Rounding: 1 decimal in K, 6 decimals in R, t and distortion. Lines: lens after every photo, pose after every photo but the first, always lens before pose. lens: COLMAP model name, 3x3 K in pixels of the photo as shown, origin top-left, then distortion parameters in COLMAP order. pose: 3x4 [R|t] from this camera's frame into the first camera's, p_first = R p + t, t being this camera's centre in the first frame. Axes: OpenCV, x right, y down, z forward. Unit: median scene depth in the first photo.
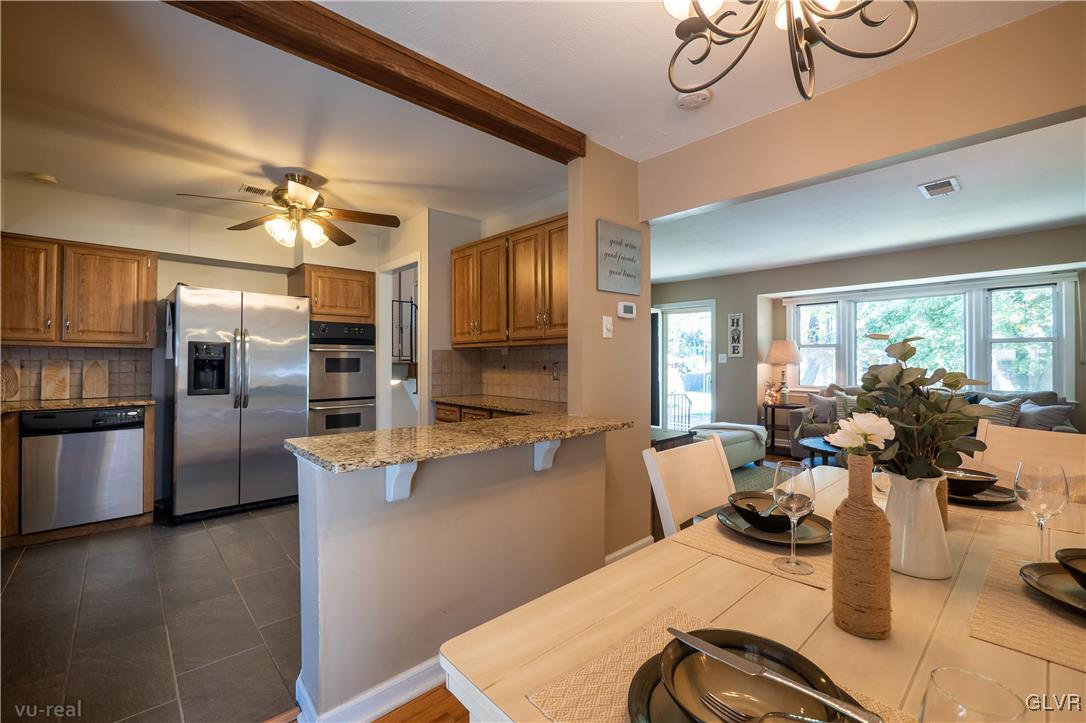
lens RADIAL K [[463.6, 0, 541.5], [0, 463.6, 361.7], [0, 0, 1]] dist [-0.000791, -0.000790]
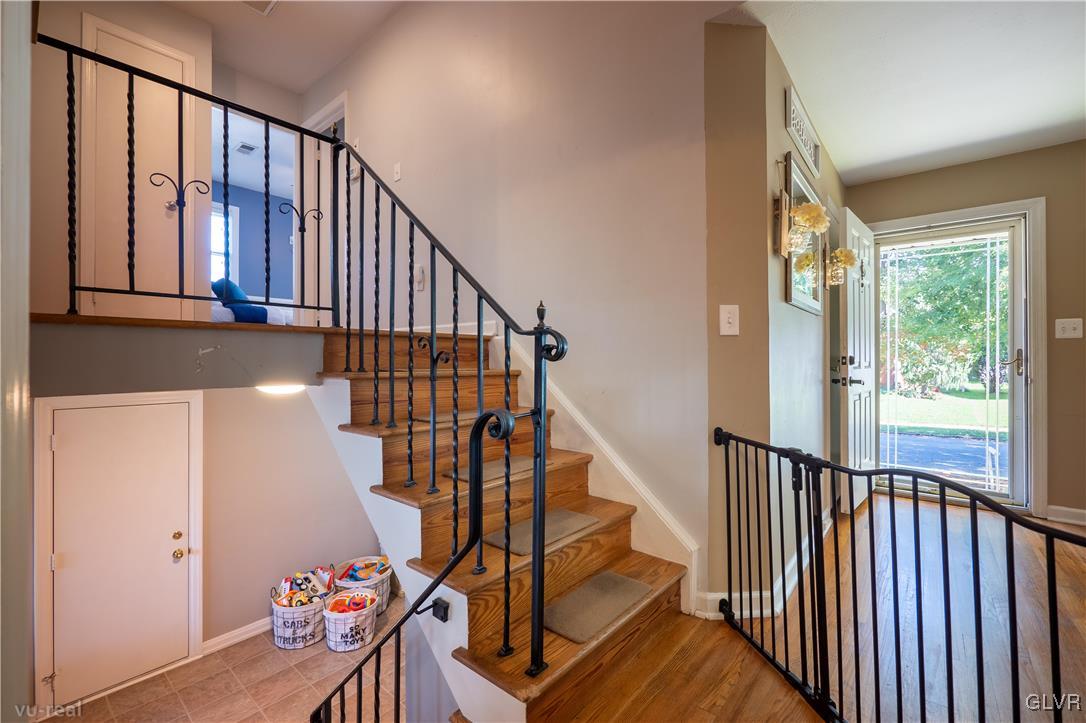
lens RADIAL K [[459.1, 0, 539.0], [0, 459.1, 358.9], [0, 0, 1]] dist [-0.004684, -0.000194]
pose [[0.992599, -0.001903, 0.121422, -0.311803], [0.003142, 0.999945, -0.010014, 0.046524], [-0.121396, 0.010321, 0.992550, 1.183553]]
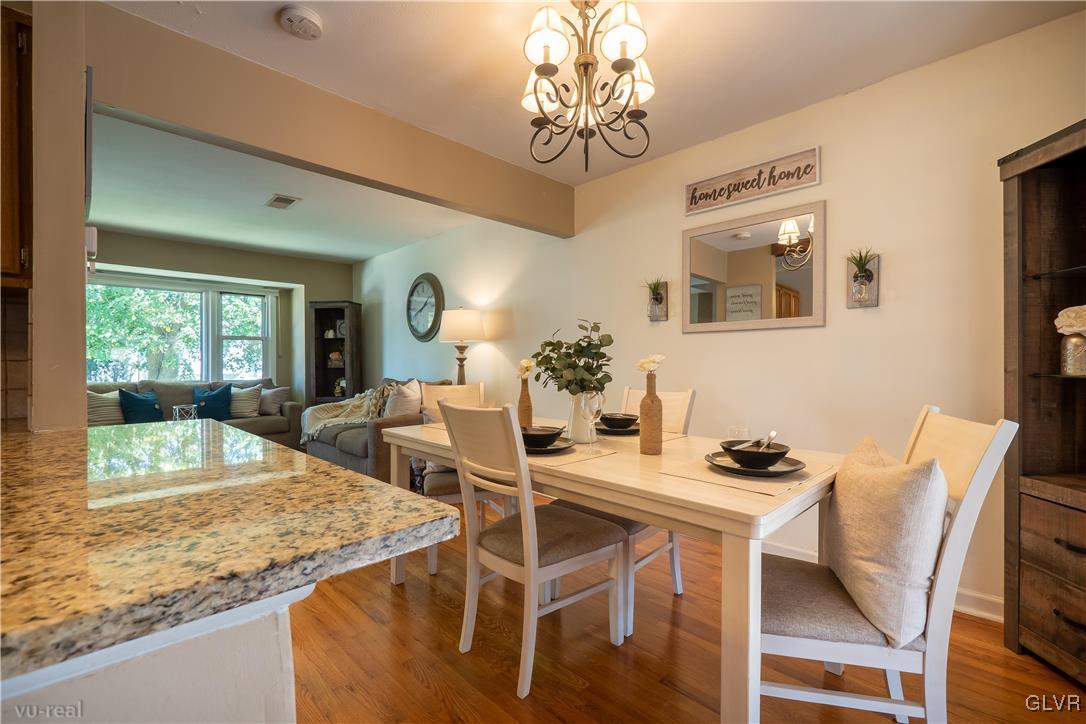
lens RADIAL K [[463.6, 0, 541.5], [0, 463.6, 362.2], [0, 0, 1]] dist [-0.000791, -0.000790]
pose [[-0.045819, -0.000449, 0.998950, -0.316485], [0.007794, 0.999969, 0.000807, 0.032388], [-0.998919, 0.007823, -0.045814, 0.368144]]
